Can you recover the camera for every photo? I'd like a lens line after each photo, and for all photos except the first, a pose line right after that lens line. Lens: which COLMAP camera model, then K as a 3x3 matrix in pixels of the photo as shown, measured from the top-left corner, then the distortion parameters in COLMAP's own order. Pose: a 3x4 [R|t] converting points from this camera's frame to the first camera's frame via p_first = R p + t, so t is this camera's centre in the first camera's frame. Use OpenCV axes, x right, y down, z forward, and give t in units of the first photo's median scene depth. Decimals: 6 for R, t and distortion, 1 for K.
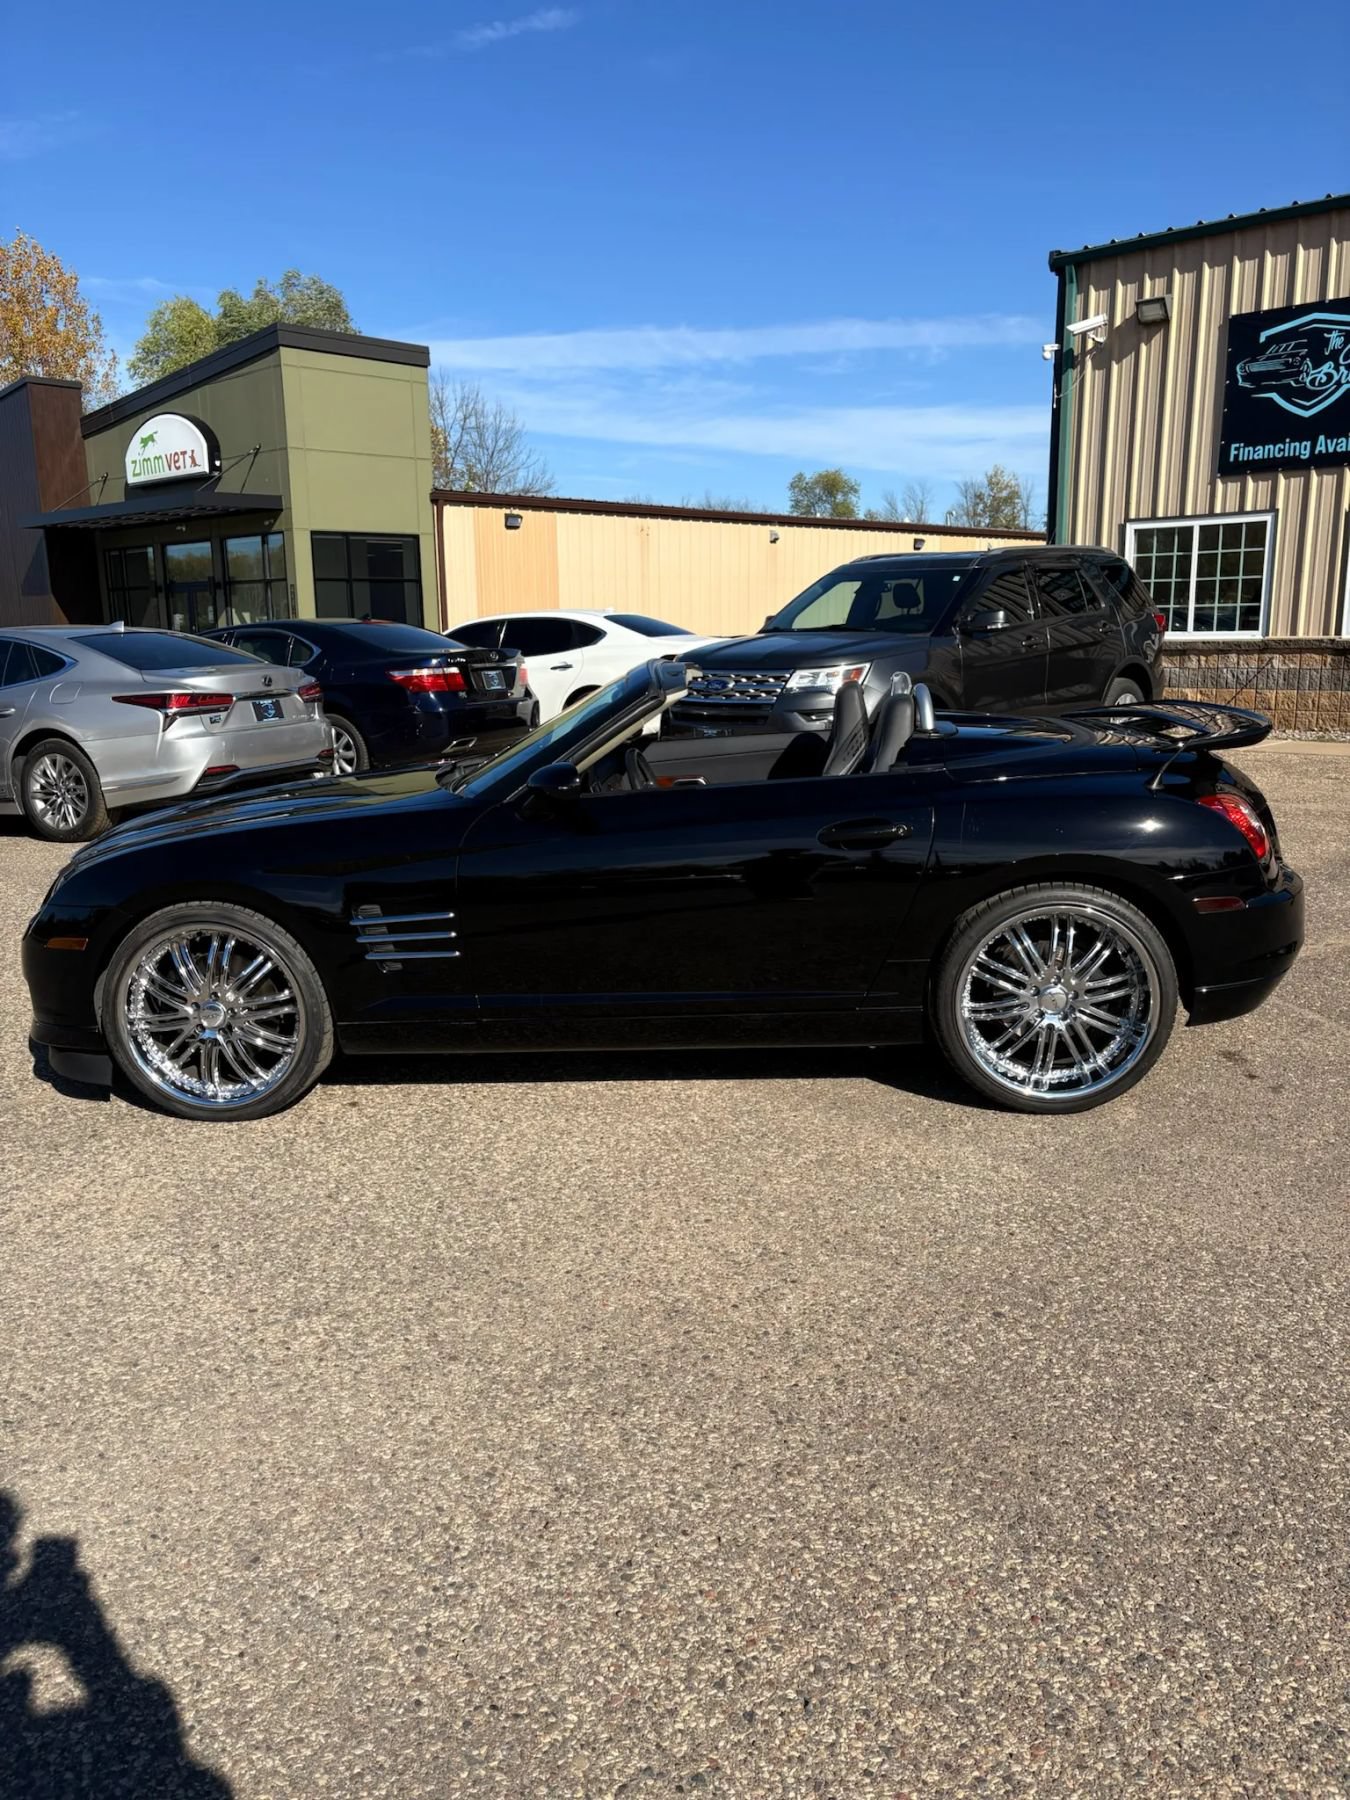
lens RADIAL K [[1389.1, 0, 685.3], [0, 1389.1, 884.9], [0, 0, 1]] dist [0.051322, -0.063378]
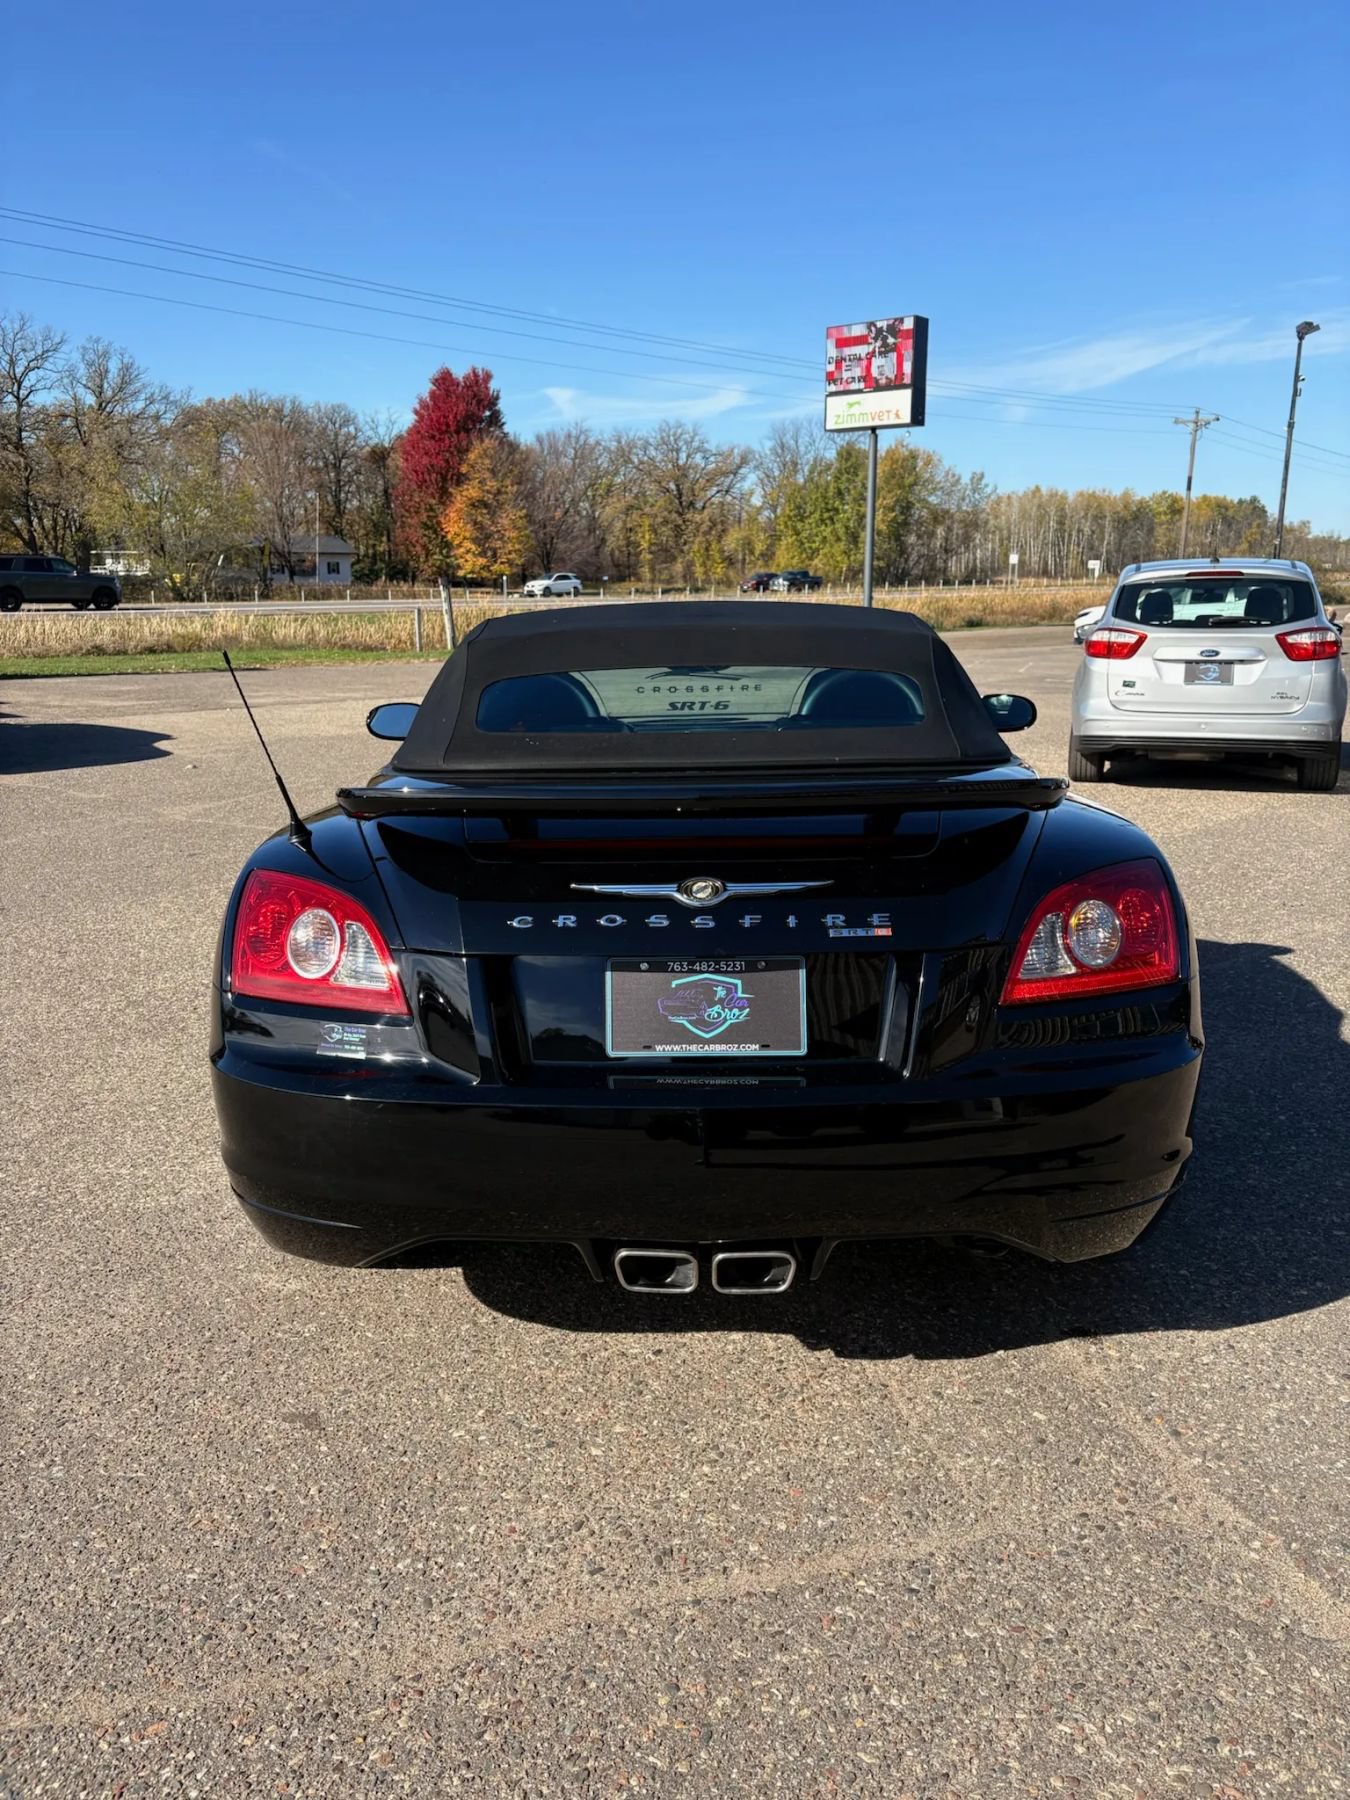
lens RADIAL K [[1389.1, 0, 690.0], [0, 1389.1, 887.0], [0, 0, 1]] dist [0.051322, -0.063378]
pose [[0.023493, 0.231319, -0.972594, 0.953377], [-0.184372, 0.957178, 0.223199, -0.220608], [0.982576, 0.174076, 0.065136, 1.115499]]
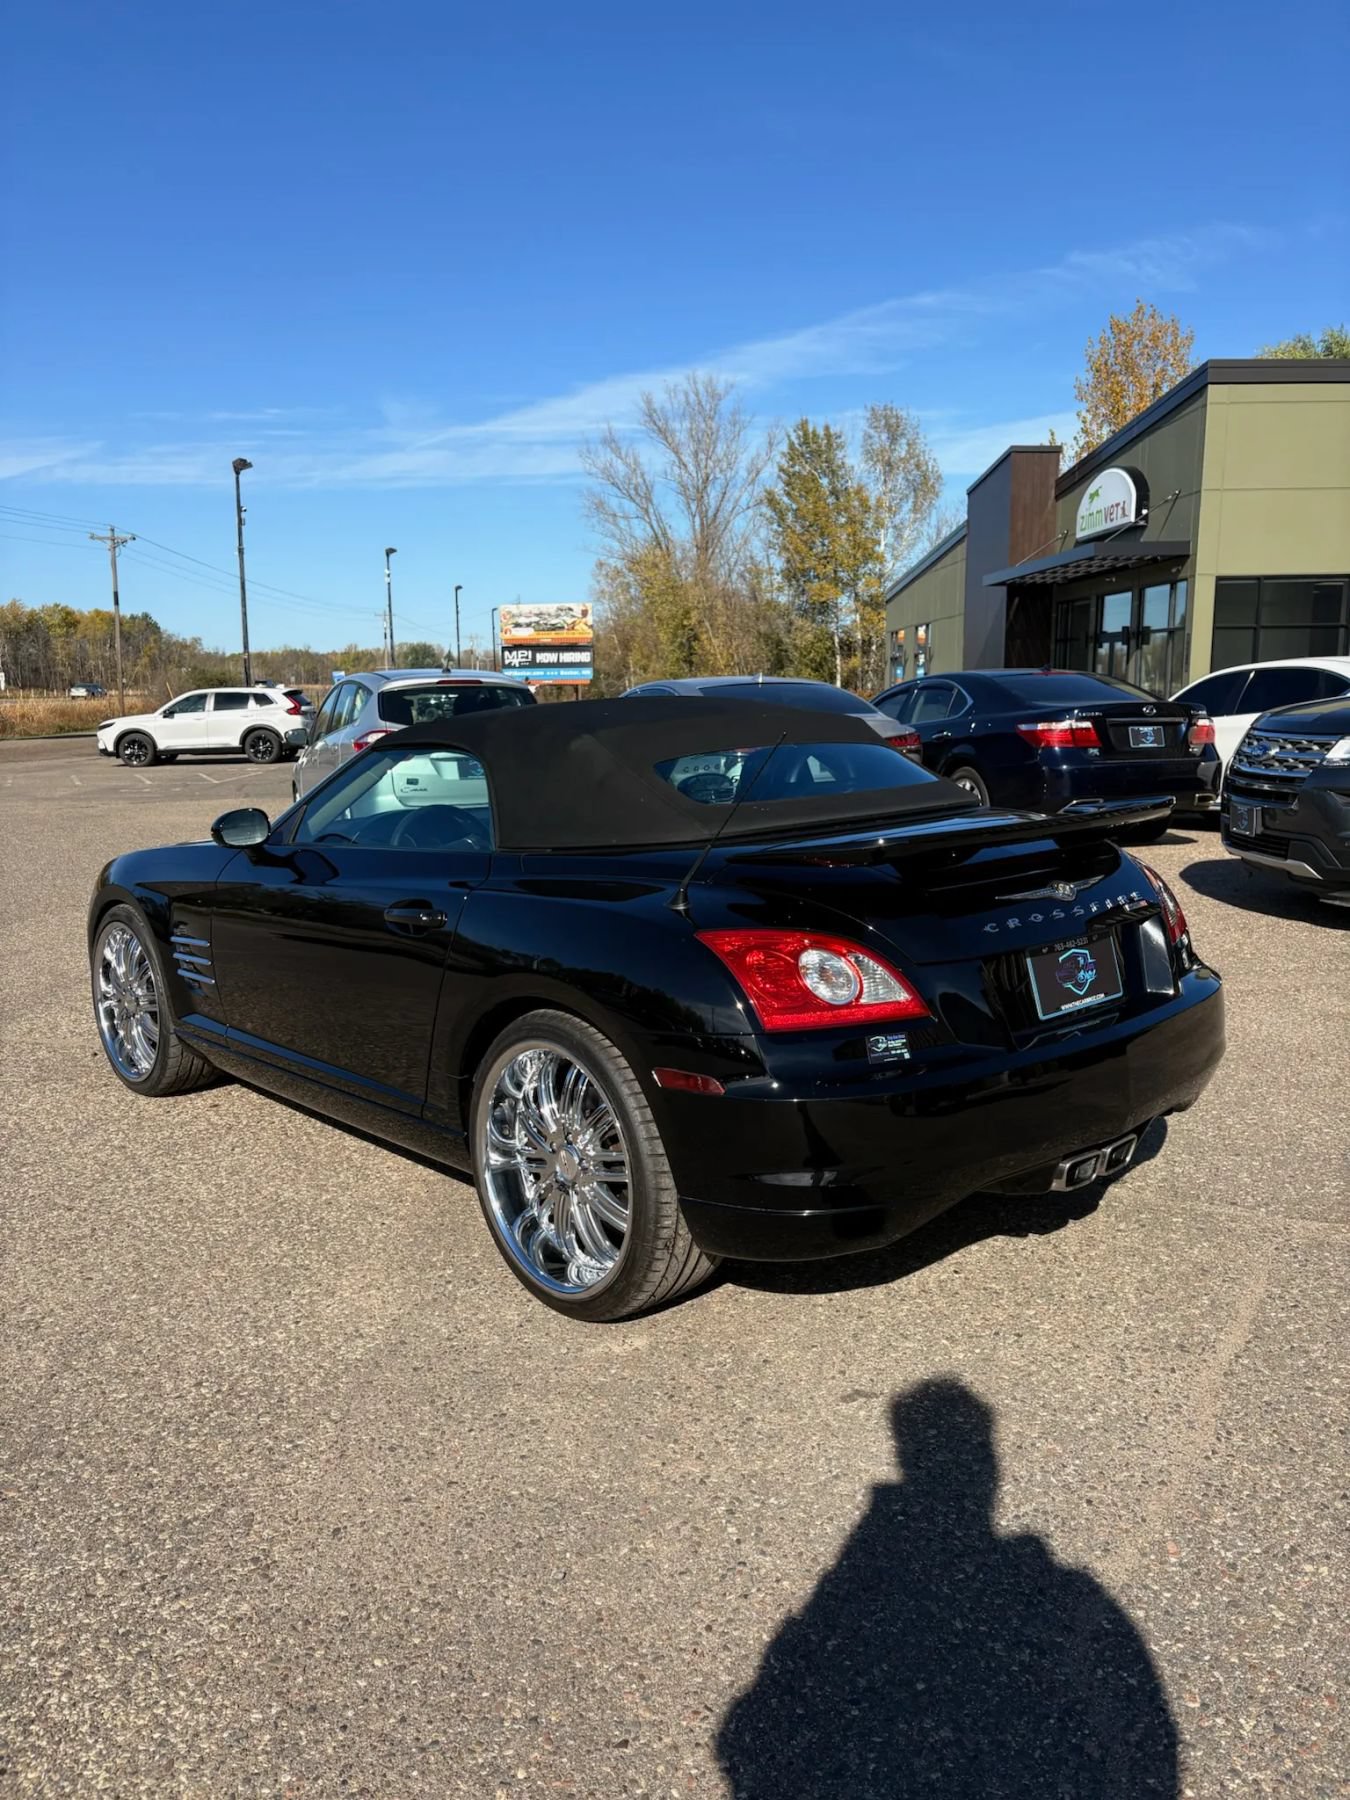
lens RADIAL K [[1389.1, 0, 674.8], [0, 1389.1, 889.2], [0, 0, 1]] dist [0.051322, -0.063378]
pose [[0.700729, 0.112857, -0.704444, 0.815553], [-0.135449, 0.990495, 0.023950, -0.091782], [0.700451, 0.078633, 0.709355, 0.481442]]
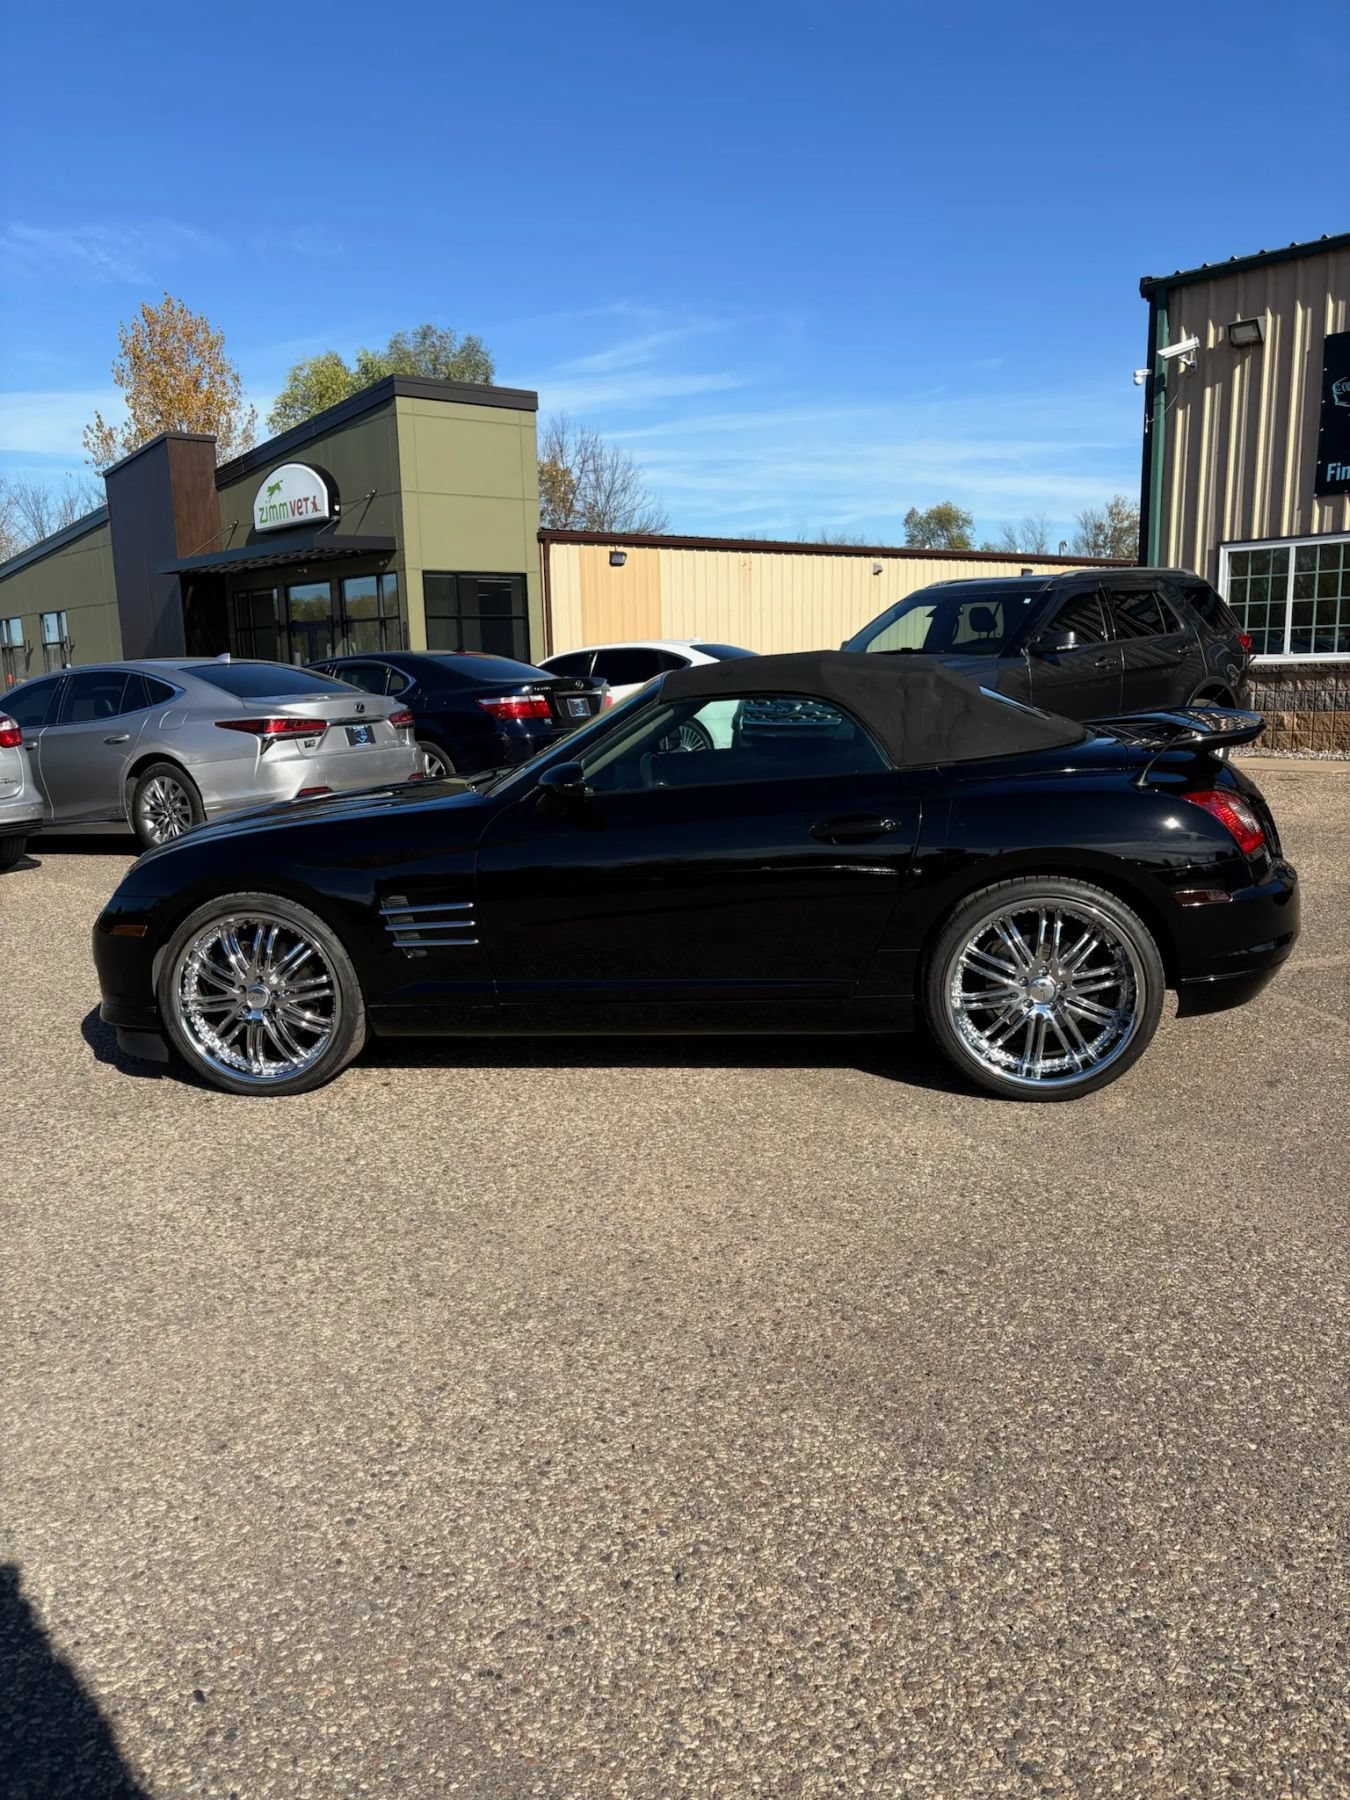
lens RADIAL K [[1389.1, 0, 675.1], [0, 1389.1, 884.9], [0, 0, 1]] dist [0.051322, -0.063378]
pose [[0.995584, 0.004030, -0.093792, 0.088624], [-0.006488, 0.999643, -0.025924, 0.032215], [0.093654, 0.026419, 0.995254, -0.054076]]
